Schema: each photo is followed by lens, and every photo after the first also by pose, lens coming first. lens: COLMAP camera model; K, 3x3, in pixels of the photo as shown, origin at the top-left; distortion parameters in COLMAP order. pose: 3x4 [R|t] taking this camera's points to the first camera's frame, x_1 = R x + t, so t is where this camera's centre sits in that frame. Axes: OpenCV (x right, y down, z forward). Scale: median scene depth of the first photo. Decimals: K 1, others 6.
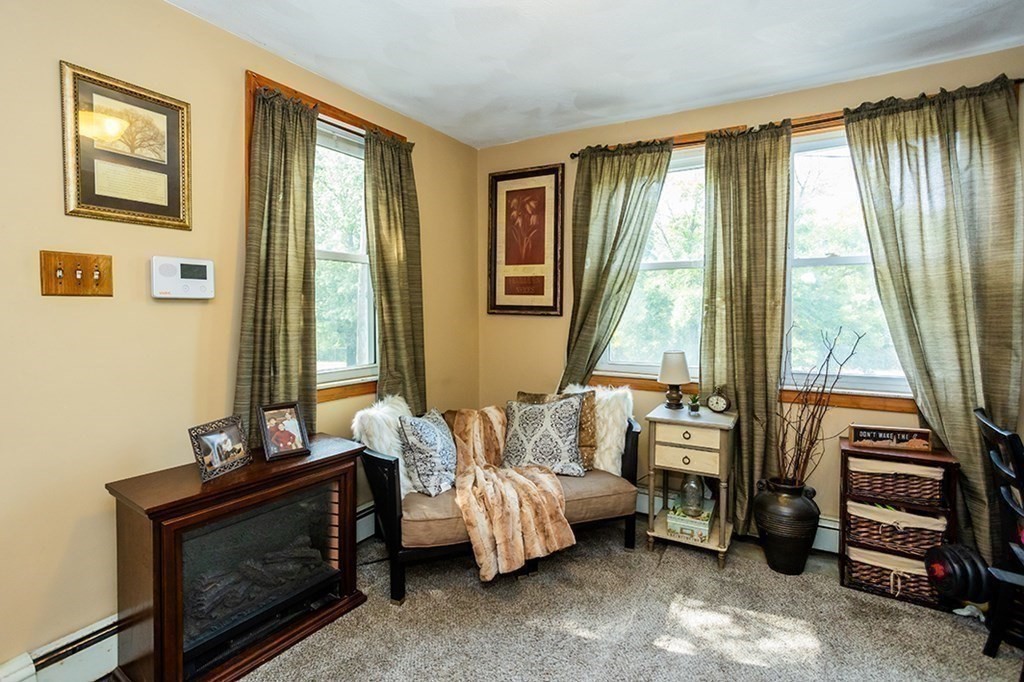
lens RADIAL K [[508.9, 0, 513.1], [0, 508.9, 329.0], [0, 0, 1]] dist [-0.049711, 0.038046]
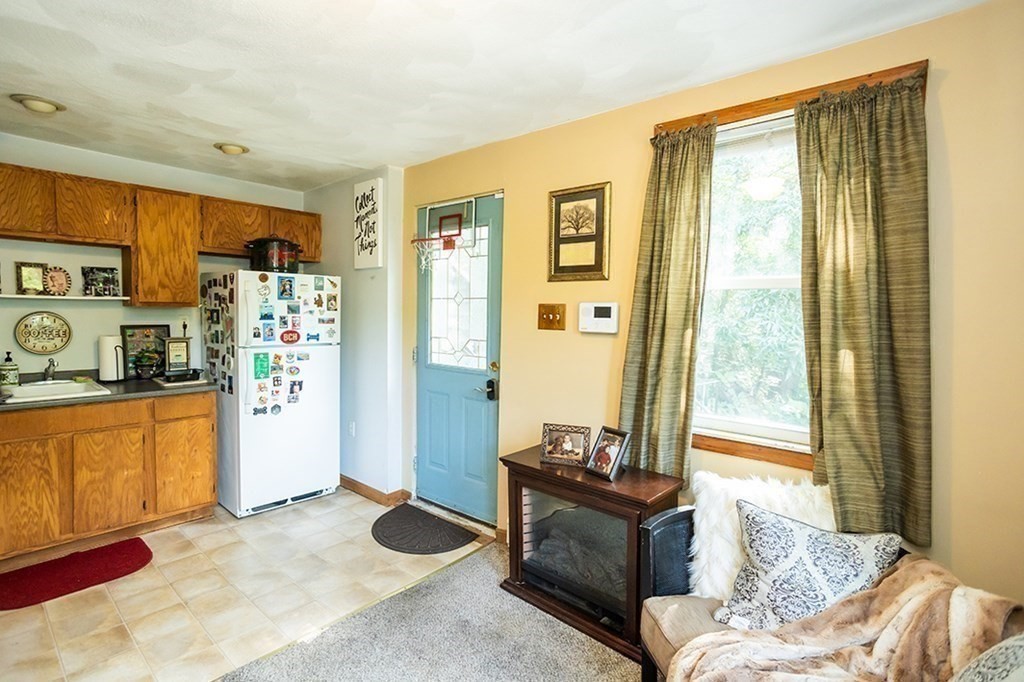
lens RADIAL K [[509.8, 0, 512.0], [0, 509.8, 341.0], [0, 0, 1]] dist [-0.000409, -0.000048]
pose [[-0.177662, 0.056711, -0.982456, 0.746244], [-0.056951, 0.996072, 0.067796, -0.122122], [0.982442, 0.067996, -0.173734, 1.057520]]
